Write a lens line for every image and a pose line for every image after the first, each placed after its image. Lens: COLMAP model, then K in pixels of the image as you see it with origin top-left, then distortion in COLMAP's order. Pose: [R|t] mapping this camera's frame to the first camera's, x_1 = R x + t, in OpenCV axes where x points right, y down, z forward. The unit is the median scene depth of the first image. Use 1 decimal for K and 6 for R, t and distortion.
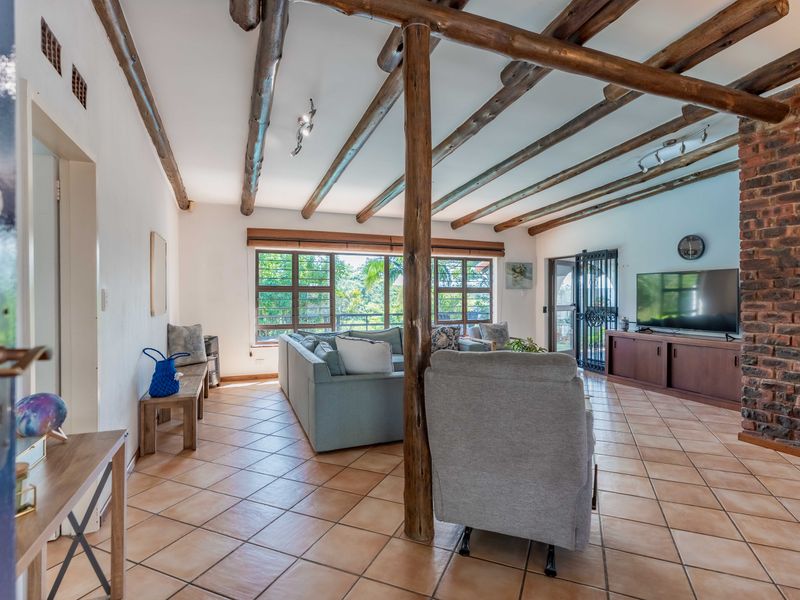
lens RADIAL K [[417.6, 0, 396.8], [0, 417.6, 299.9], [0, 0, 1]] dist [0.001947, -0.000433]
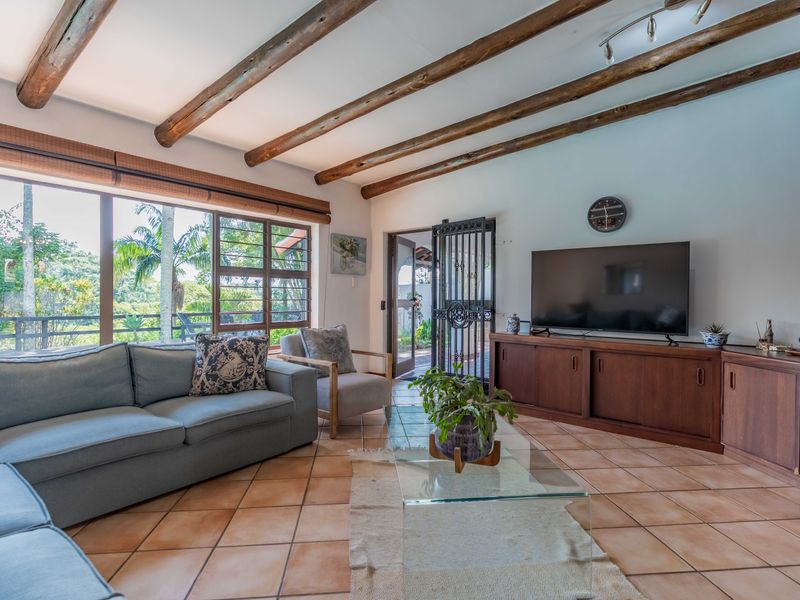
lens RADIAL K [[417.6, 0, 396.8], [0, 417.6, 299.9], [0, 0, 1]] dist [0.001947, -0.000433]
pose [[0.871440, 0.005049, 0.490475, 0.033063], [-0.004865, 0.999987, -0.001650, 0.016977], [-0.490477, -0.000949, 0.871454, 0.421899]]
